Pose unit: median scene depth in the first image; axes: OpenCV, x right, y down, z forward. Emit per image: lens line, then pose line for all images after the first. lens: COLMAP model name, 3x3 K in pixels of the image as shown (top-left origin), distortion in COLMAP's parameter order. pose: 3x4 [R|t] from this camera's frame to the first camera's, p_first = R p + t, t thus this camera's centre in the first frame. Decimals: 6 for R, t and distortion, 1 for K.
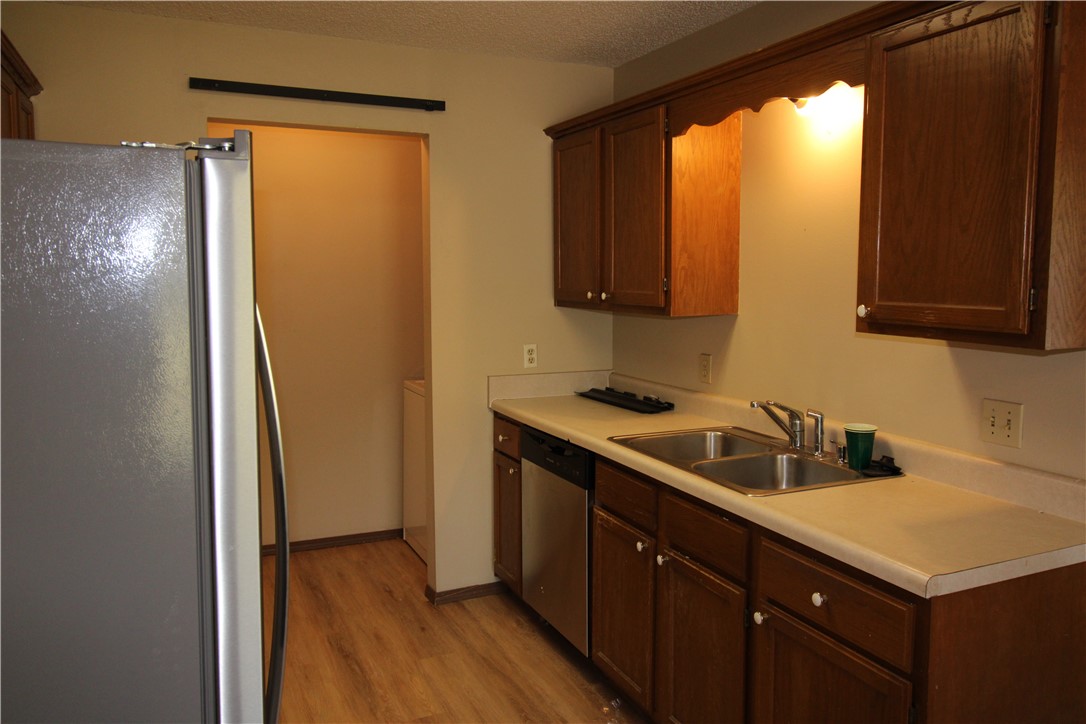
lens RADIAL K [[850.1, 0, 548.6], [0, 850.1, 357.6], [0, 0, 1]] dist [0.010212, 0.004385]
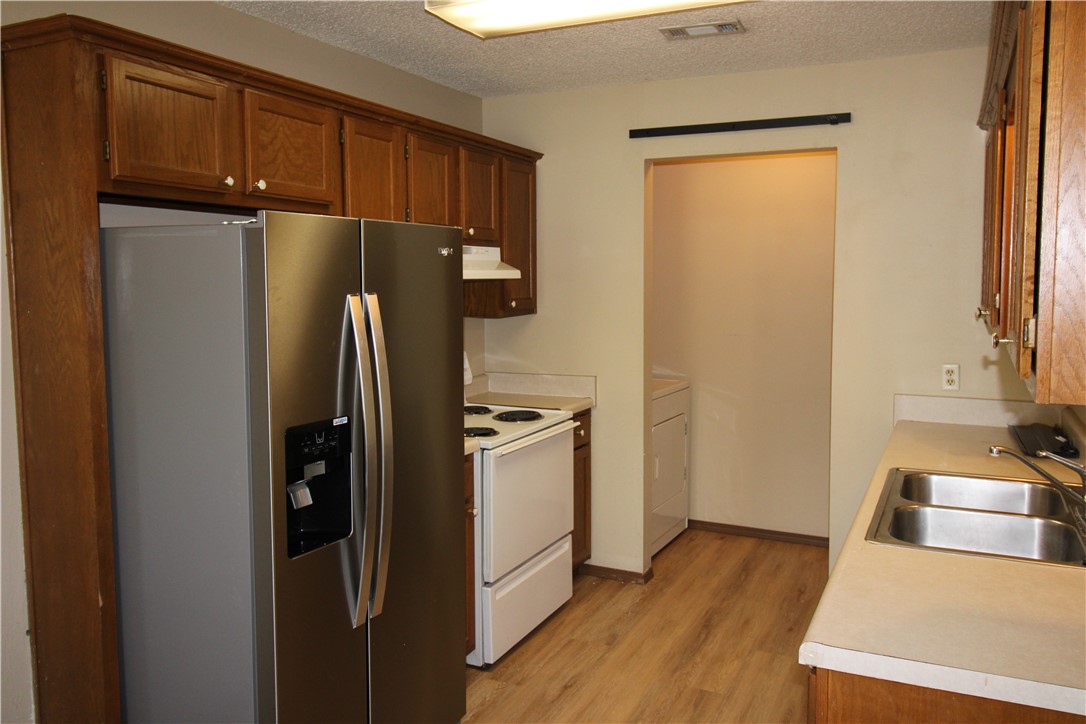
lens RADIAL K [[850.1, 0, 546.2], [0, 850.1, 360.3], [0, 0, 1]] dist [0.010212, 0.004385]
pose [[0.631503, 0.074411, -0.771794, 0.470871], [-0.075574, 0.996552, 0.034243, -0.021198], [0.771681, 0.036703, 0.634949, 0.111294]]
